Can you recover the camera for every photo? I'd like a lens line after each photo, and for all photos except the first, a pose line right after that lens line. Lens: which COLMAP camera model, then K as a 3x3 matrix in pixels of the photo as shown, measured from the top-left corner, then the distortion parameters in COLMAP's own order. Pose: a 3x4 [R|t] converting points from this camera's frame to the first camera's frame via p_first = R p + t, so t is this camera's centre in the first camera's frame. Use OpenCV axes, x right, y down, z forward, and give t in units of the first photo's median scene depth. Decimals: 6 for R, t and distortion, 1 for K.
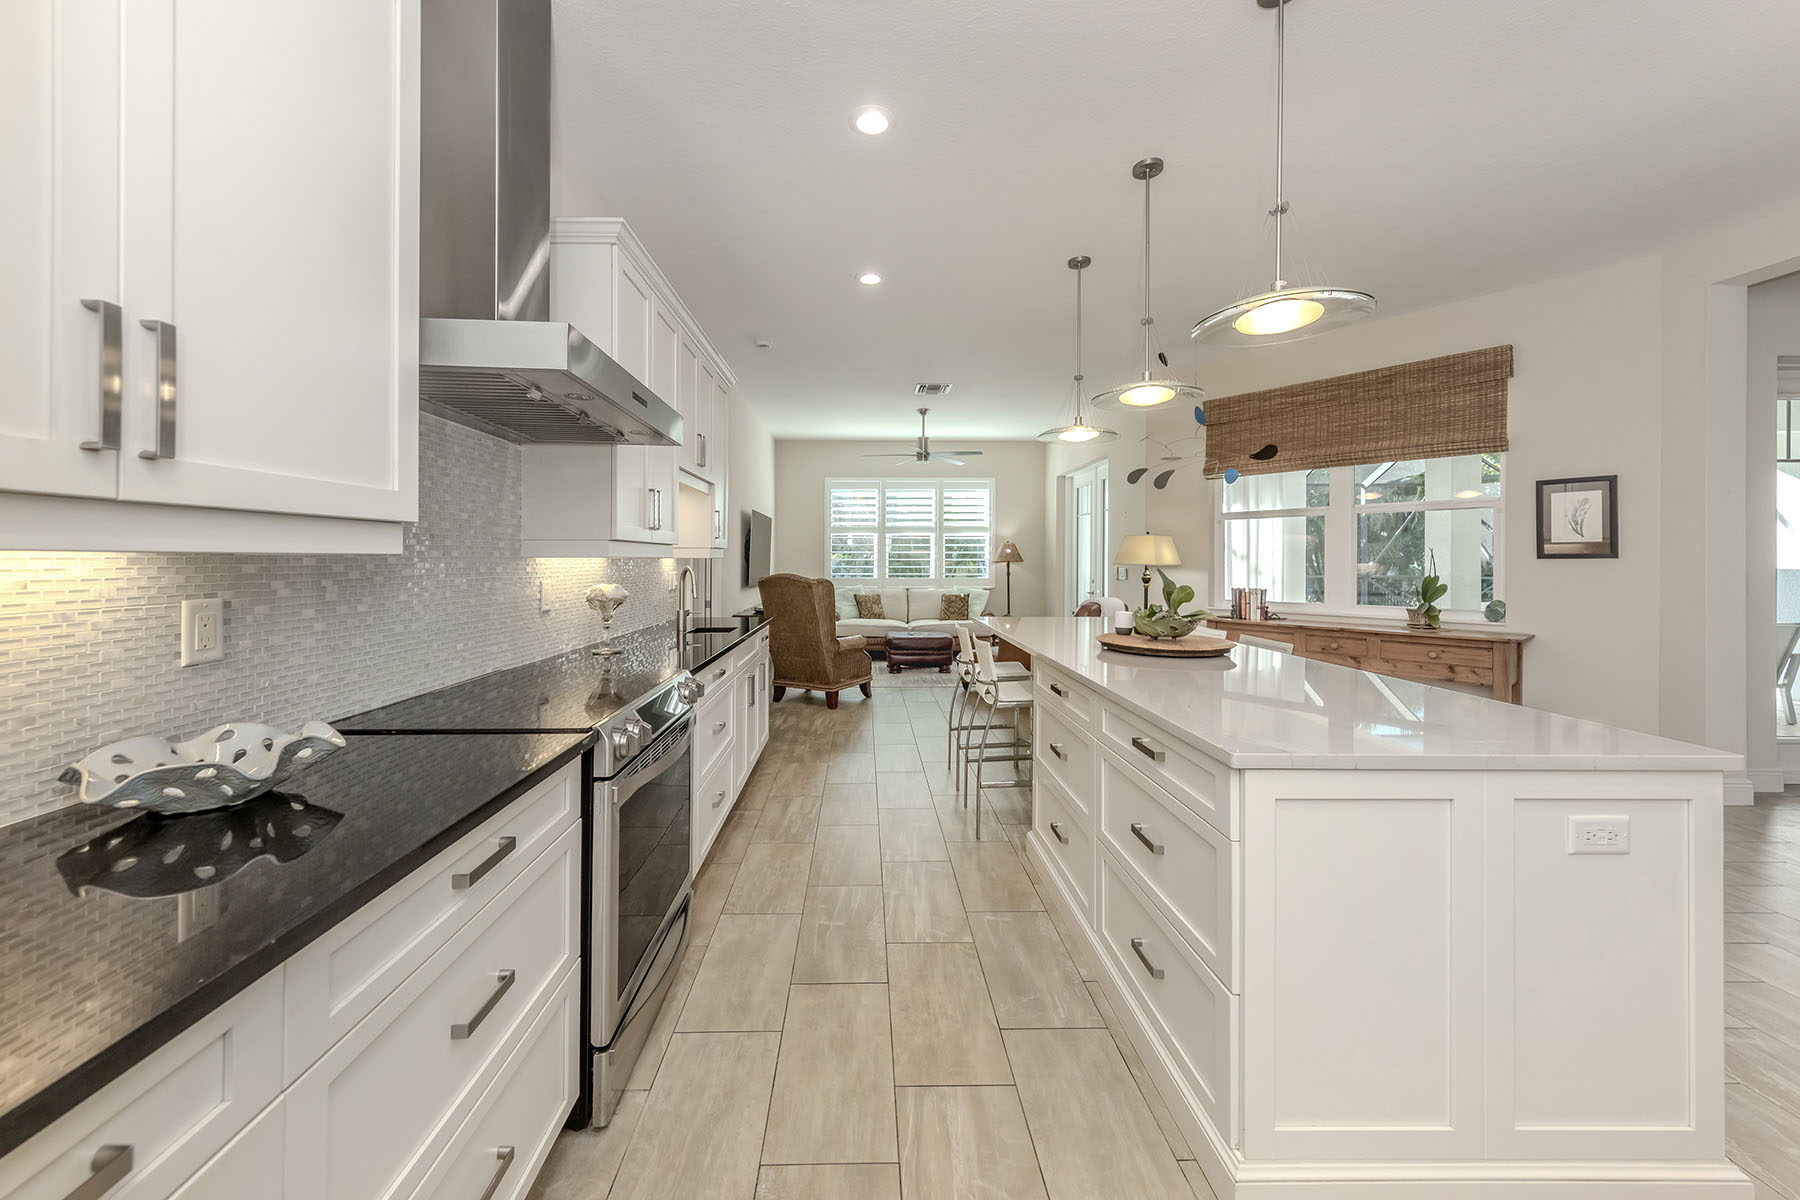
lens RADIAL K [[653.7, 0, 893.7], [0, 653.7, 548.5], [0, 0, 1]] dist [0.010933, -0.000093]
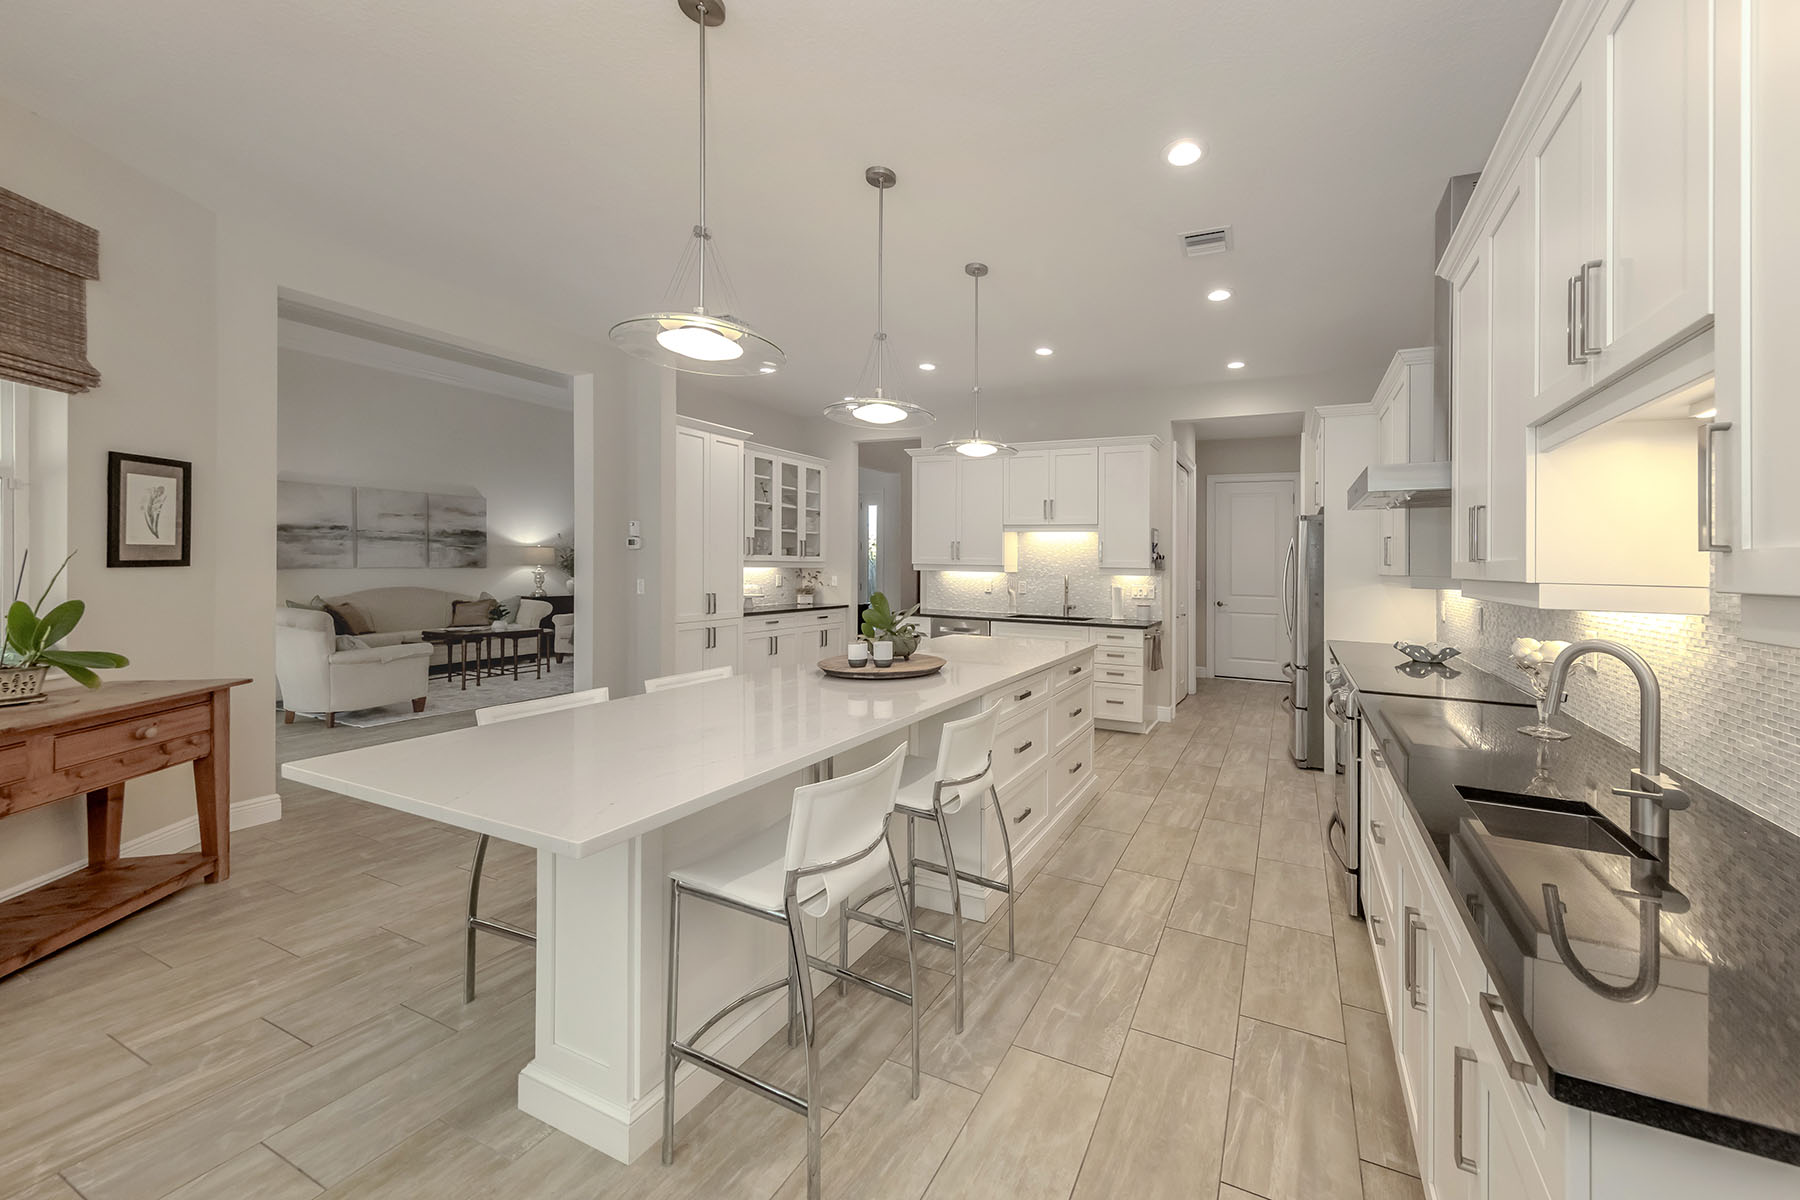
lens RADIAL K [[682.4, 0, 1005.8], [0, 682.4, 565.1], [0, 0, 1]] dist [-0.001158, -0.000166]
pose [[-0.902226, -0.016212, 0.430958, -0.141708], [-0.024596, 0.999601, -0.013890, 0.000290], [-0.430561, -0.023132, -0.902265, 1.244288]]
